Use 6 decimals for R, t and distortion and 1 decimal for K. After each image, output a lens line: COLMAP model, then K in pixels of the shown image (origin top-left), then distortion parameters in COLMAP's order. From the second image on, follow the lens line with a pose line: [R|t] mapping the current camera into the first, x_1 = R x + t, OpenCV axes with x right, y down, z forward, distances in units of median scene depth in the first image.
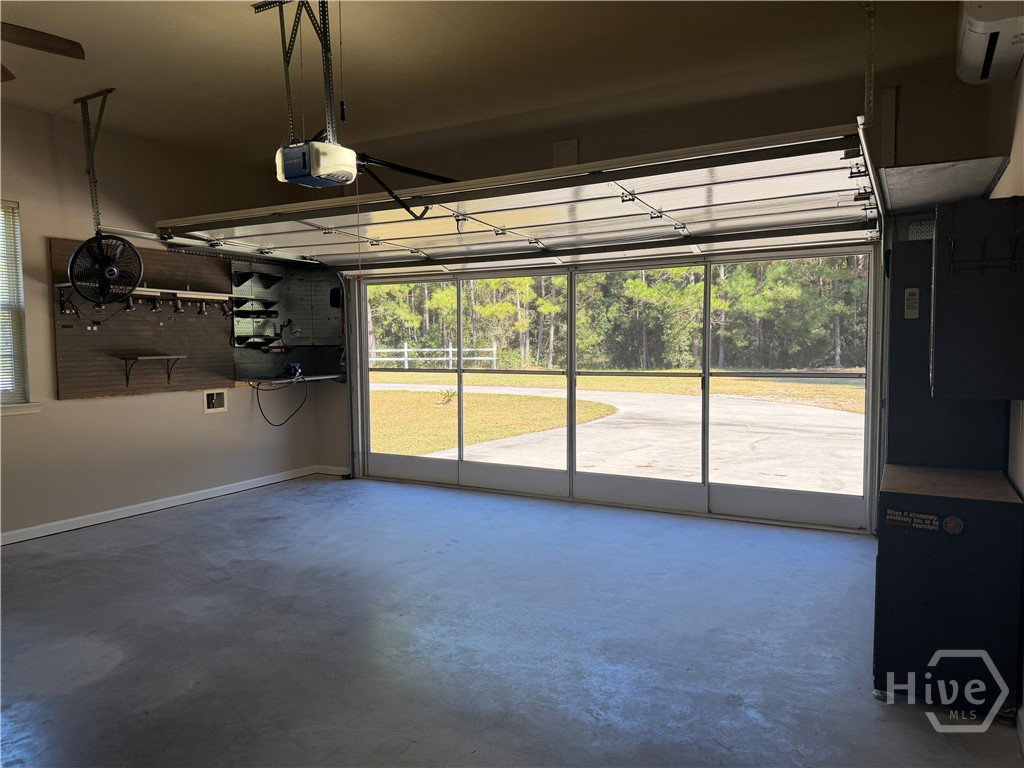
lens RADIAL K [[723.9, 0, 505.2], [0, 723.9, 390.6], [0, 0, 1]] dist [0.059470, -0.078276]
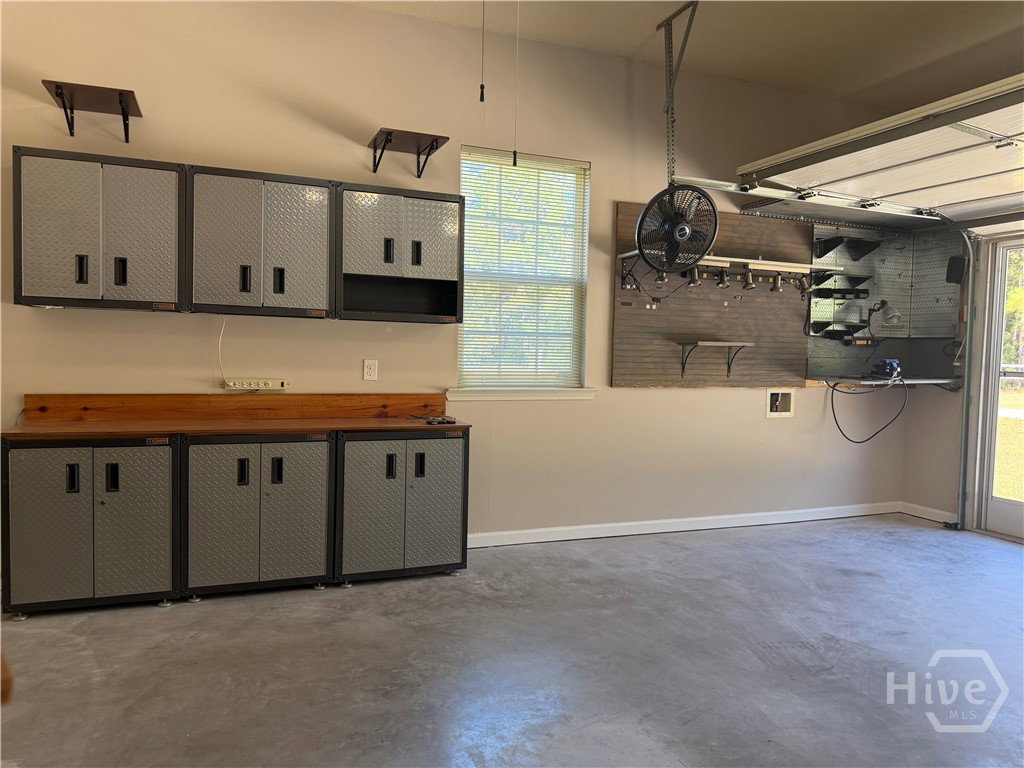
lens RADIAL K [[723.9, 0, 503.4], [0, 723.9, 386.3], [0, 0, 1]] dist [0.059470, -0.078276]
pose [[0.778924, 0.057897, -0.624440, -0.156862], [-0.071808, 0.997414, 0.002907, 0.017719], [0.622994, 0.042576, 0.781067, 0.222049]]
